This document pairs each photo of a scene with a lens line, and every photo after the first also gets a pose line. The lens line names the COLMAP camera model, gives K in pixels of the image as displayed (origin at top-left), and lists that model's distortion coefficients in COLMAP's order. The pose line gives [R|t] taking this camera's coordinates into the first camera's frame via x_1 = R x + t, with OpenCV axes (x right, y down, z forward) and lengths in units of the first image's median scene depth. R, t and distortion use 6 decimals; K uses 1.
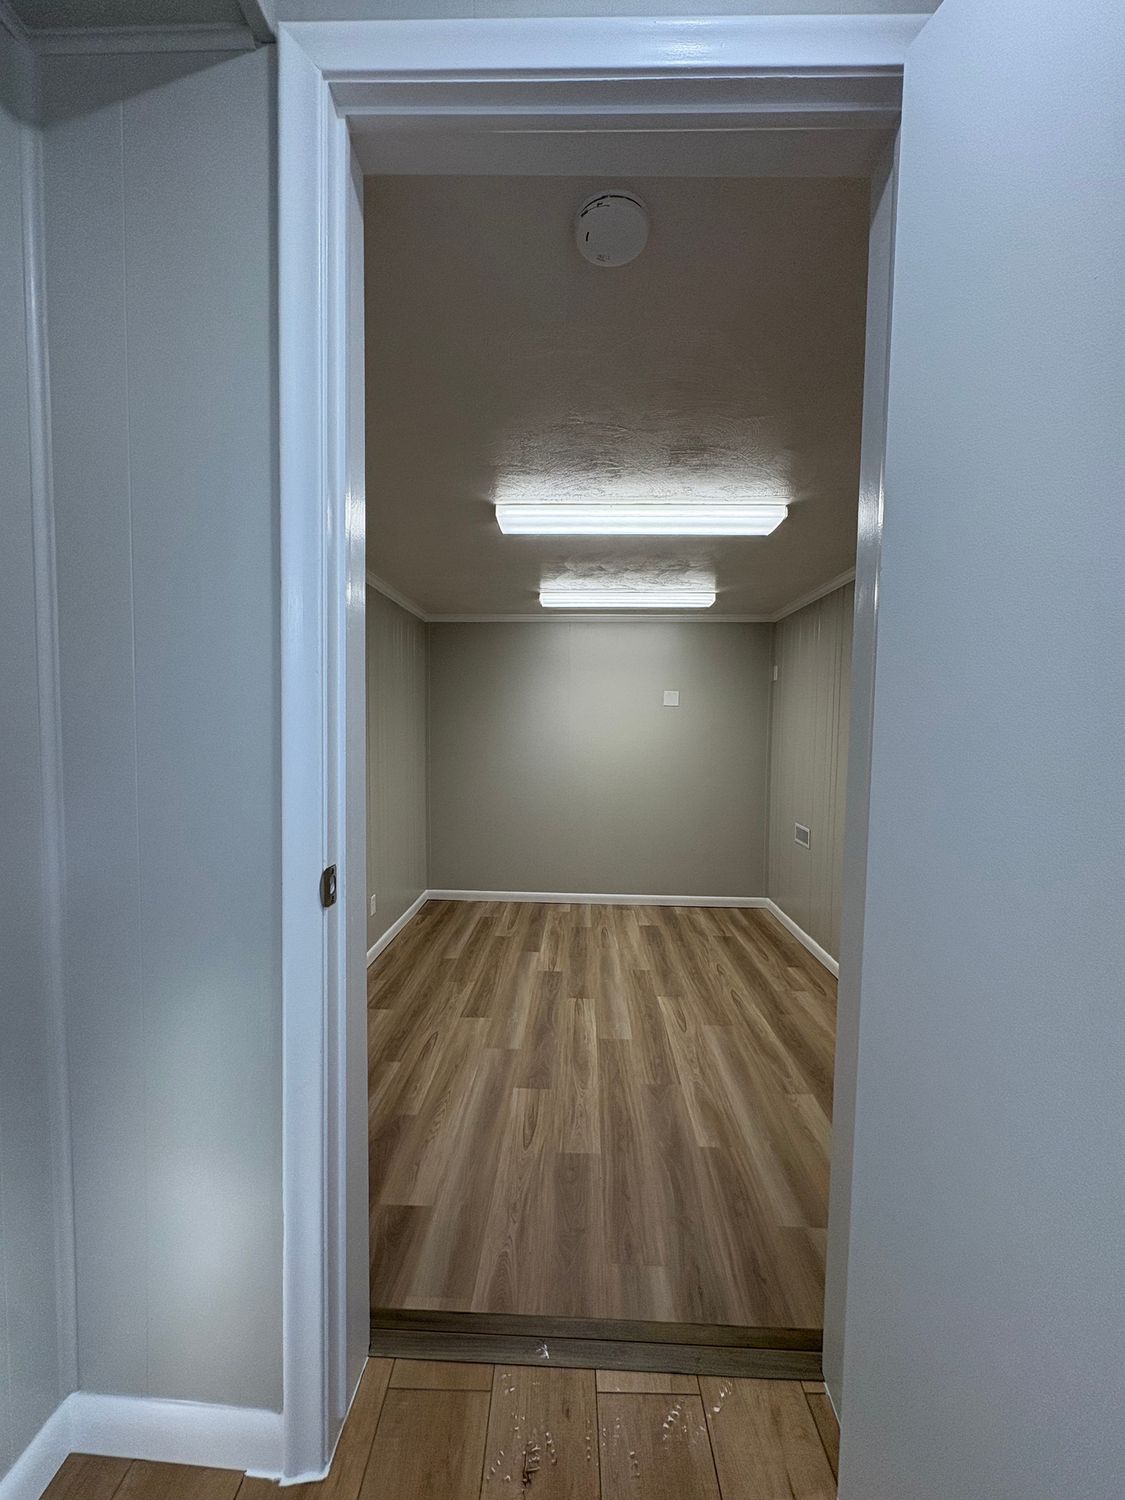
lens RADIAL K [[596.1, 0, 562.5], [0, 596.1, 750.0], [0, 0, 1]] dist [-0.000397, 0.000005]
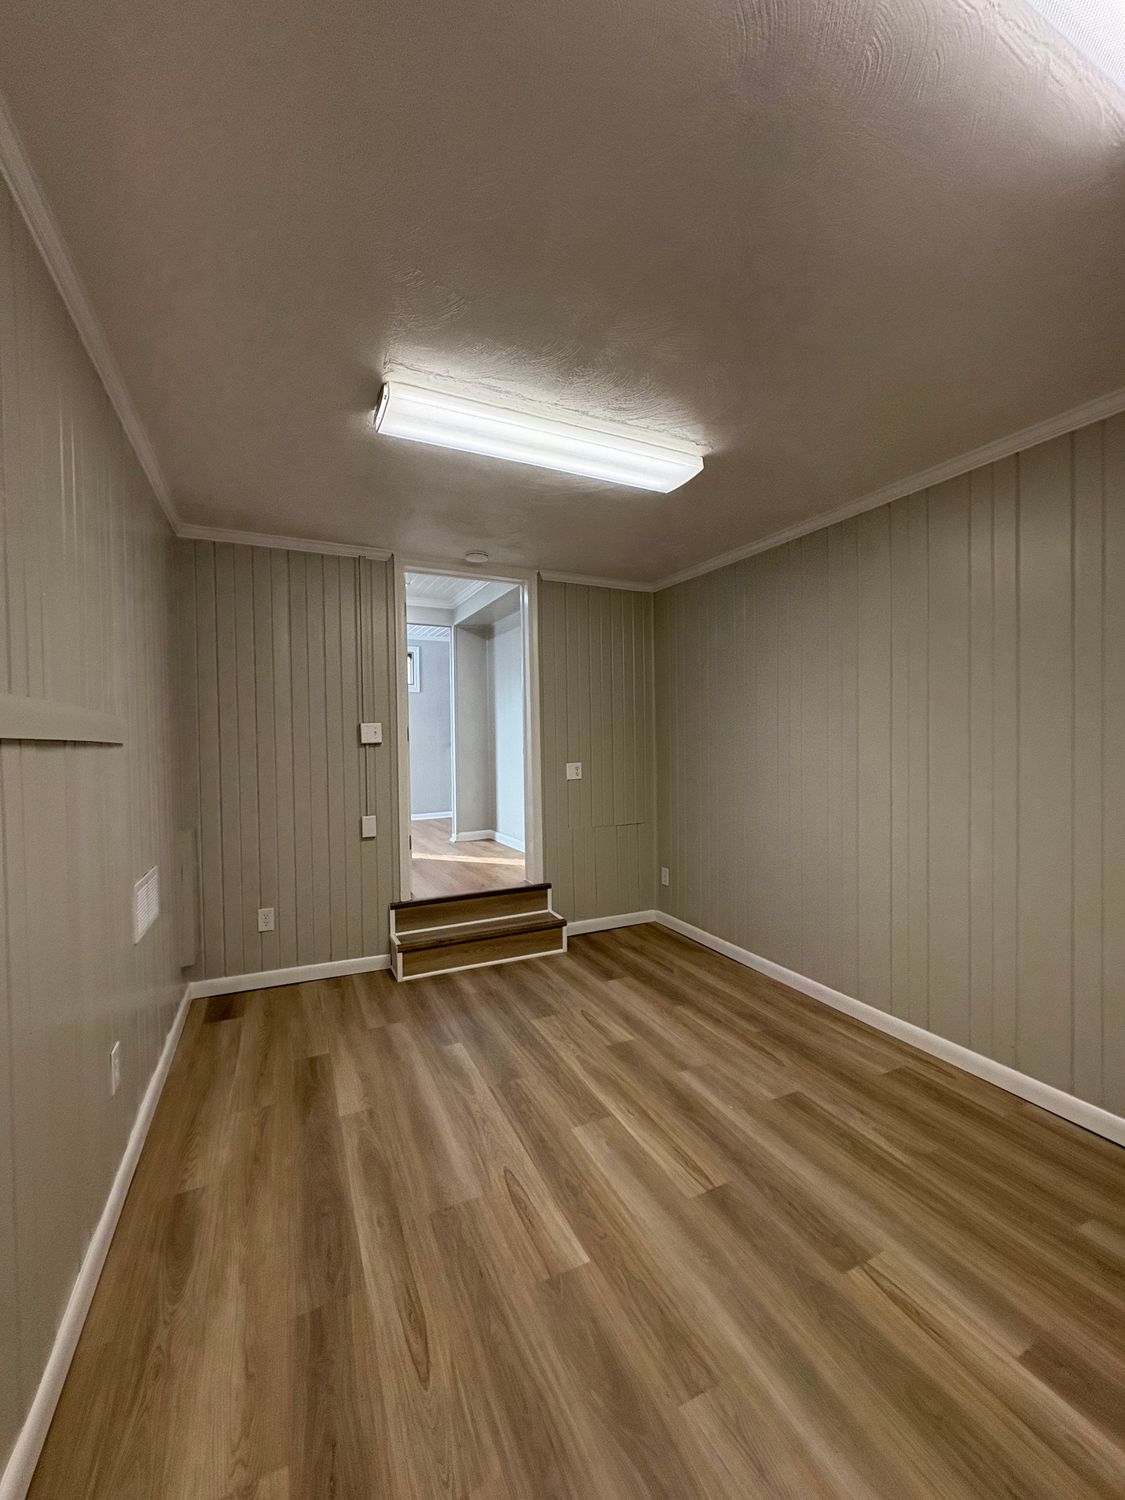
lens RADIAL K [[596.1, 0, 562.5], [0, 596.1, 750.0], [0, 0, 1]] dist [-0.000397, 0.000005]
pose [[-0.887314, -0.000038, -0.461166, 0.430909], [-0.023437, 0.998711, 0.045012, 0.004928], [0.460571, 0.050748, -0.886171, 1.528575]]
